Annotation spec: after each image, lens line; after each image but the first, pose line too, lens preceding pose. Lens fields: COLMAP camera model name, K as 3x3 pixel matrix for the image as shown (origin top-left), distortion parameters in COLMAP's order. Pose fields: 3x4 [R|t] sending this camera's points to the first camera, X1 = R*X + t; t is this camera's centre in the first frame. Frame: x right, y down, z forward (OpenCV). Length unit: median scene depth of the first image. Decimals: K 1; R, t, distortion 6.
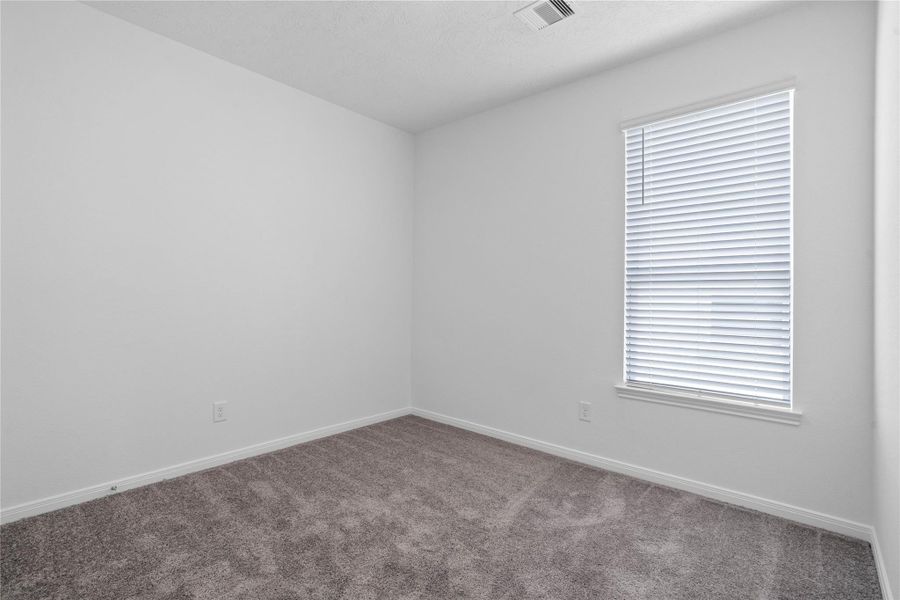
lens RADIAL K [[424.0, 0, 440.6], [0, 424.0, 296.6], [0, 0, 1]] dist [-0.009267, 0.005004]
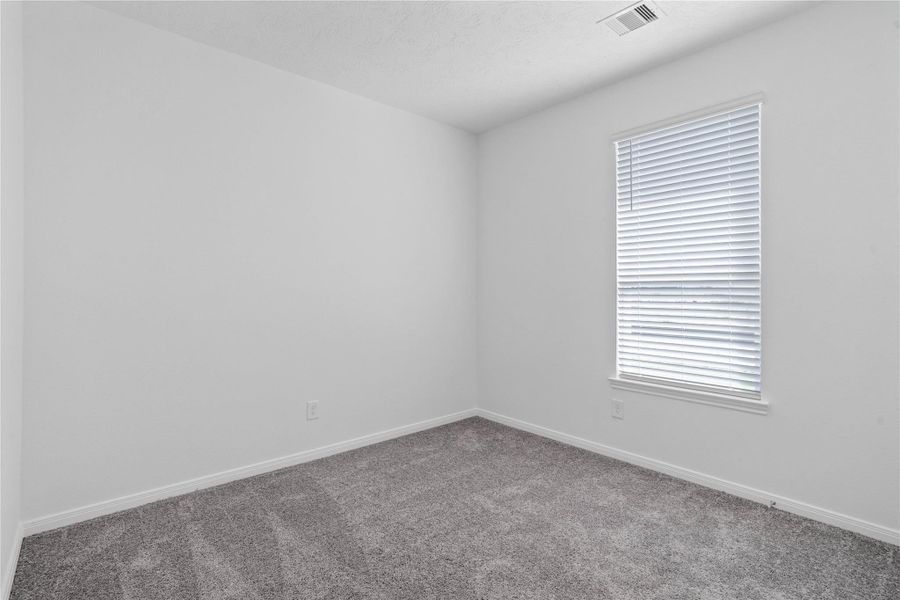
lens RADIAL K [[430.2, 0, 458.3], [0, 430.2, 299.9], [0, 0, 1]] dist [-0.002234, 0.000038]
pose [[0.993539, 0.001717, -0.113475, 0.159555], [-0.000875, 0.999972, 0.007469, 0.002851], [0.113484, -0.007322, 0.993513, -0.144743]]
